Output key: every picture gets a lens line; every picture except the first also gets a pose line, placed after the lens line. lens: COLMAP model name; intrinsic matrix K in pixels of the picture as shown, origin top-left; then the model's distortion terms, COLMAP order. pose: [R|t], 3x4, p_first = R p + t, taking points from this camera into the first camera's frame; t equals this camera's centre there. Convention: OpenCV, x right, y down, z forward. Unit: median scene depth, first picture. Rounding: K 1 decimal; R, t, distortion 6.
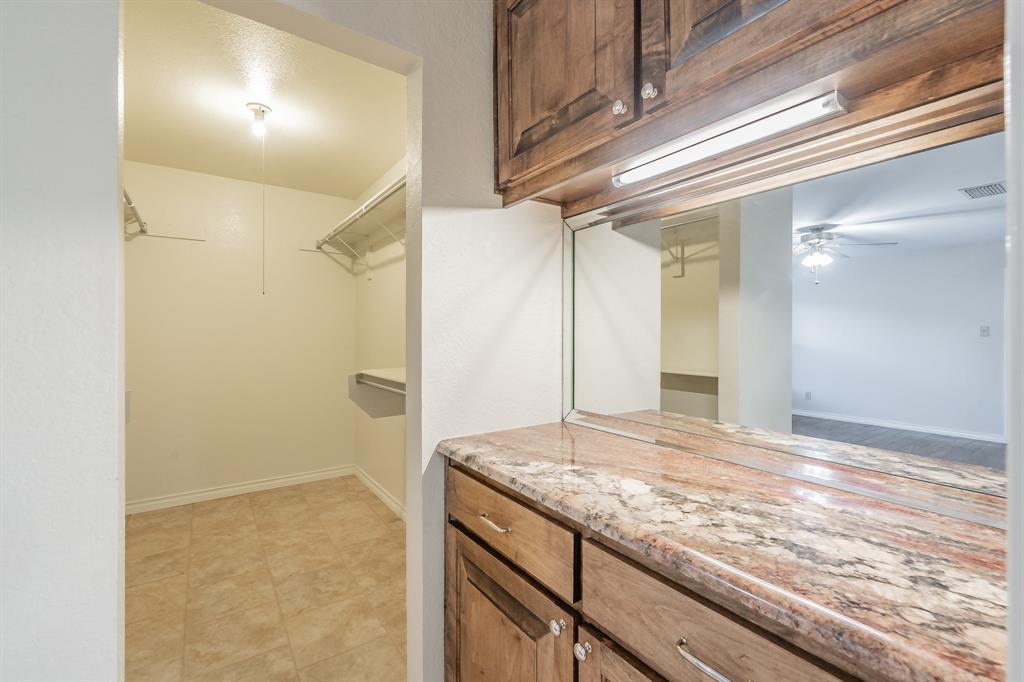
lens RADIAL K [[419.8, 0, 507.3], [0, 419.8, 337.8], [0, 0, 1]] dist [-0.006485, -0.000786]
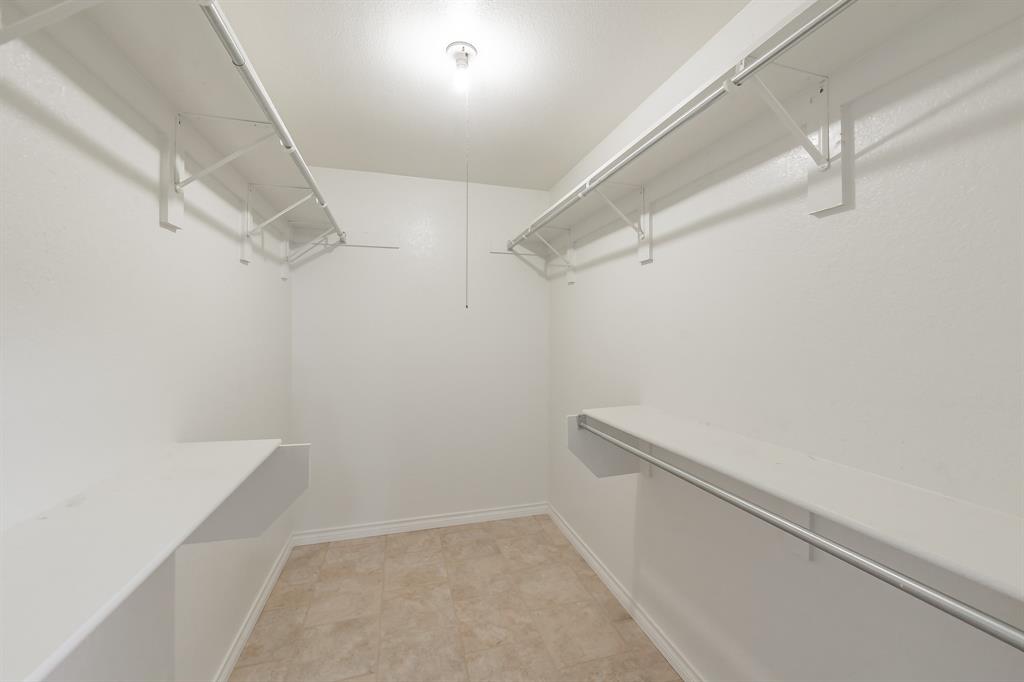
lens RADIAL K [[375.8, 0, 512.1], [0, 375.8, 333.8], [0, 0, 1]] dist [0.007346, 0.000506]
pose [[0.945045, 0.002112, -0.326933, -0.219325], [-0.002470, 0.999997, -0.000680, -0.044947], [0.326931, 0.001450, 0.945047, 0.305009]]
